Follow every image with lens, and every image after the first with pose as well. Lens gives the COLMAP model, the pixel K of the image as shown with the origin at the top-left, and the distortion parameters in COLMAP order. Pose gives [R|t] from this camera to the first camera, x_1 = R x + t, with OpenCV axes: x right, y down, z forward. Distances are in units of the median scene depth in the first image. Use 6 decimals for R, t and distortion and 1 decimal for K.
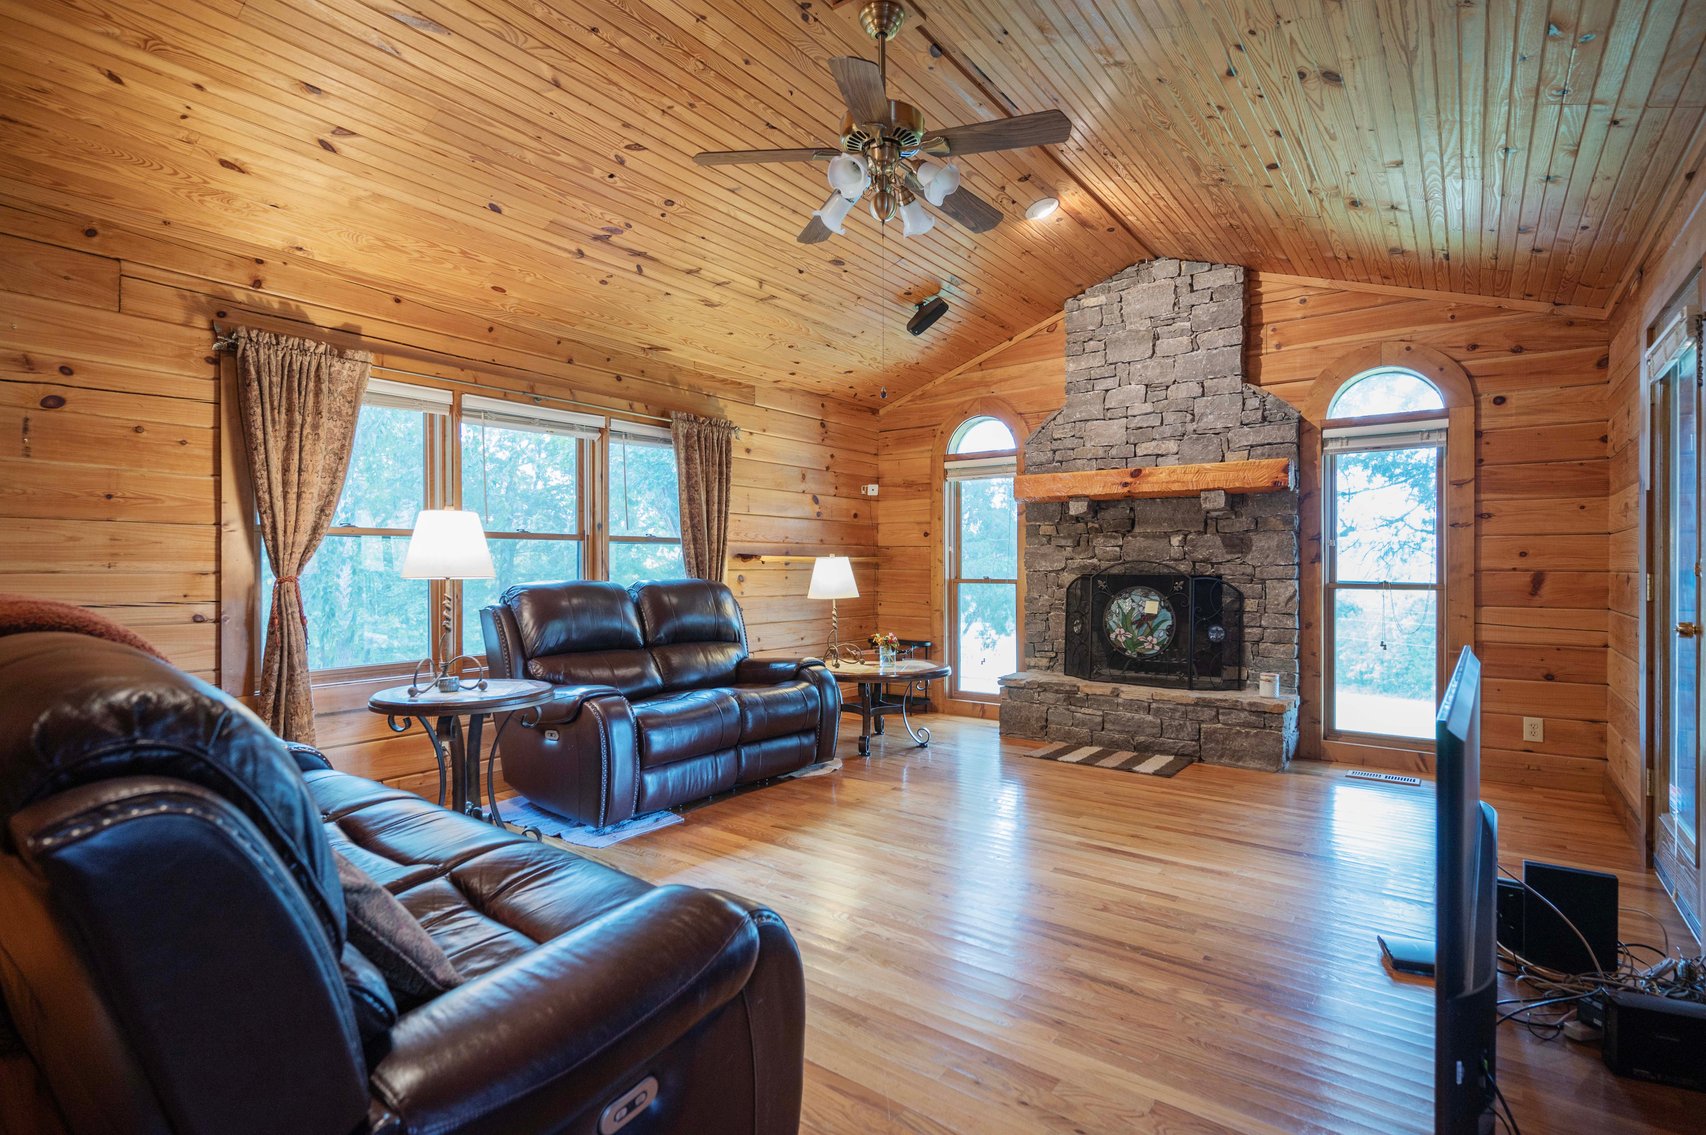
lens RADIAL K [[820.4, 0, 848.3], [0, 820.4, 568.1], [0, 0, 1]] dist [-0.002645, 0.000444]
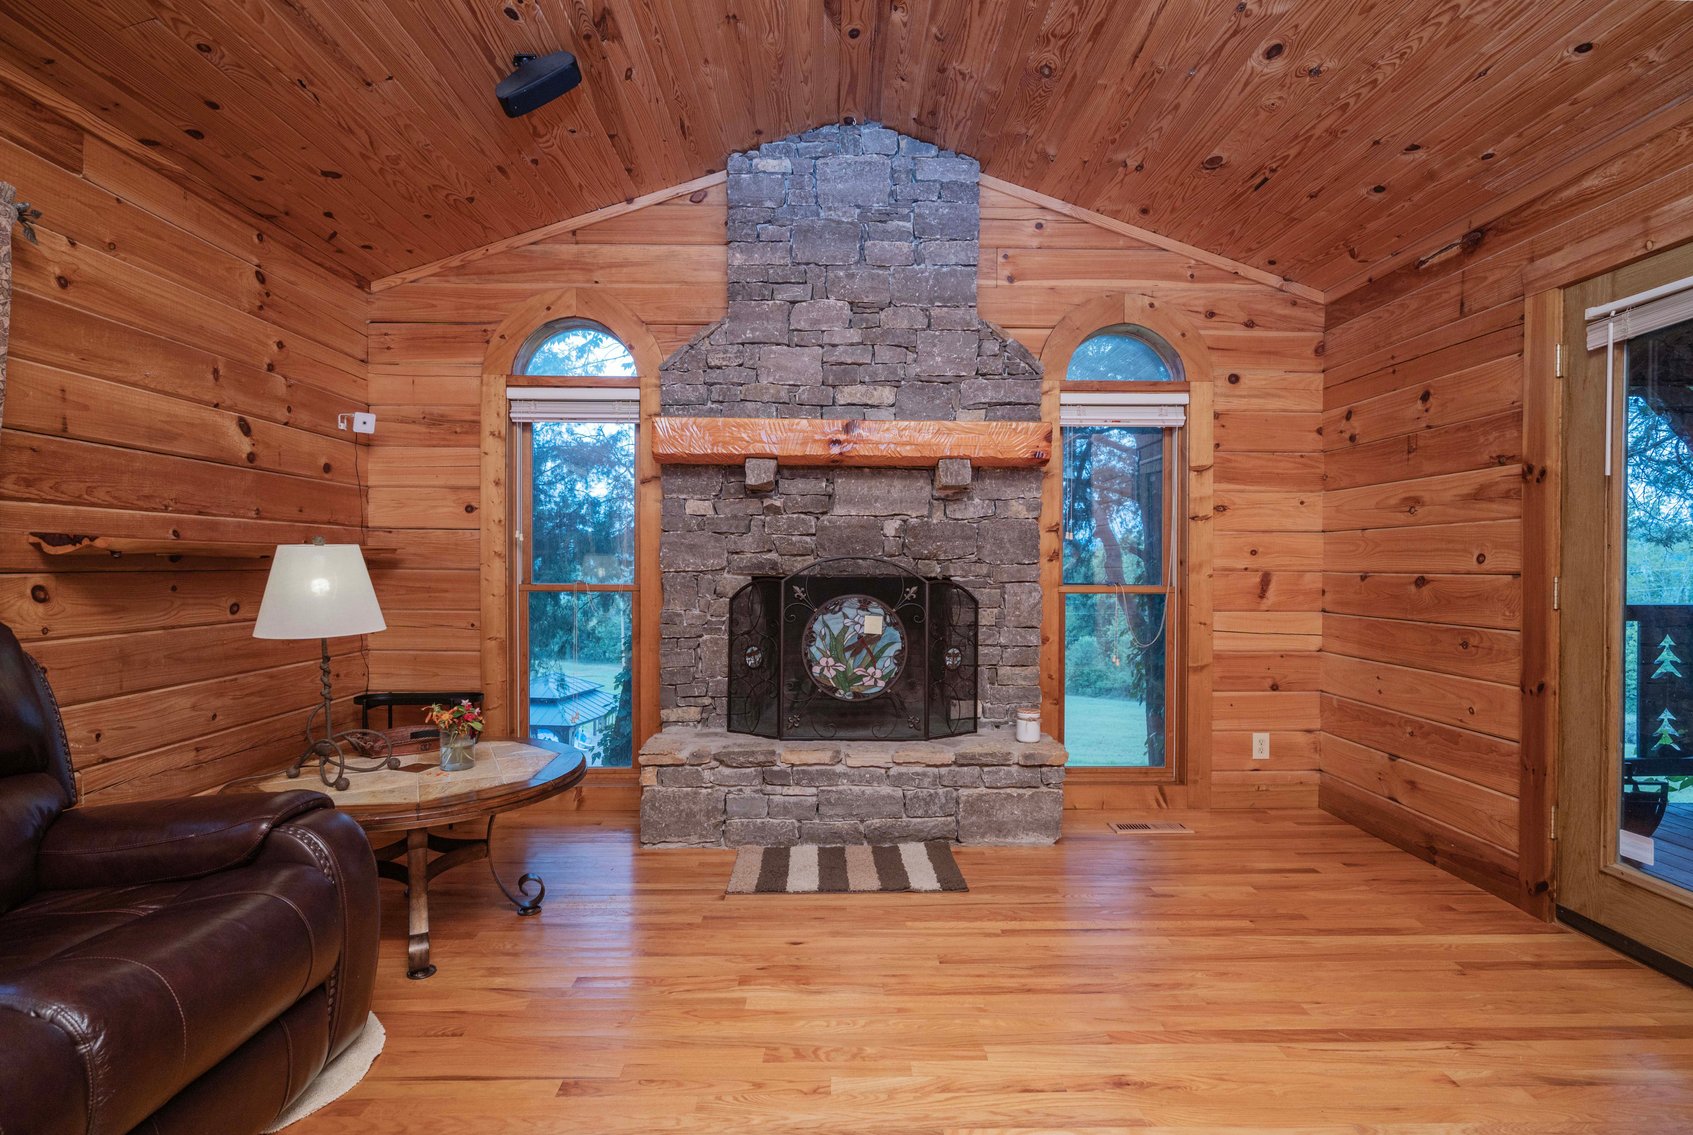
lens RADIAL K [[835.7, 0, 846.5], [0, 835.7, 567.5], [0, 0, 1]] dist [-0.002159, -0.000298]
pose [[0.784124, -0.002826, 0.620598, -0.079439], [-0.002418, 0.999968, 0.007608, -0.005176], [-0.620599, -0.007466, 0.784092, 0.457751]]
